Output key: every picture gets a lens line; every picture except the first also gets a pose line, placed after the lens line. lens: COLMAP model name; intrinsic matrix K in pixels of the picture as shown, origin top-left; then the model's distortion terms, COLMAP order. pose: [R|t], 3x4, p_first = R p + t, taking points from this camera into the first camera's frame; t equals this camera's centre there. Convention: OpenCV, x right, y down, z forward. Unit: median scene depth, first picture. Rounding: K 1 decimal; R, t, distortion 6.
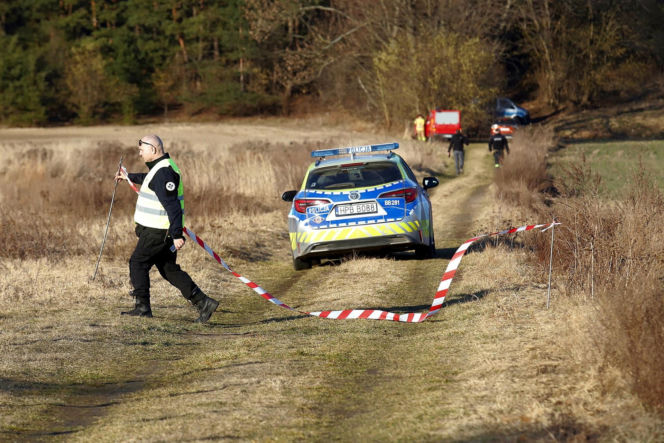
lens RADIAL K [[3429.6, 0, 332.0], [0, 3429.6, 221.5], [0, 0, 1]] dist [0.716684, -3.485114]
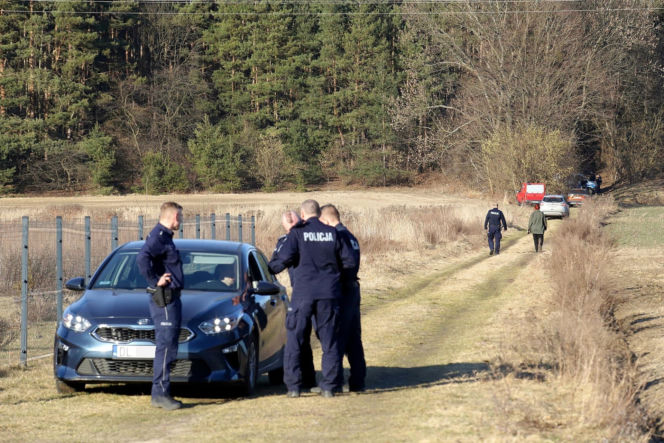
lens RADIAL K [[2786.5, 0, 332.0], [0, 2786.5, 221.5], [0, 0, 1]] dist [0.901542, -2.804537]
pose [[0.999065, 0.008654, -0.042357, 0.000040], [-0.009357, 0.999821, -0.016436, 0.001640], [0.042207, 0.016817, 0.998967, -0.100941]]
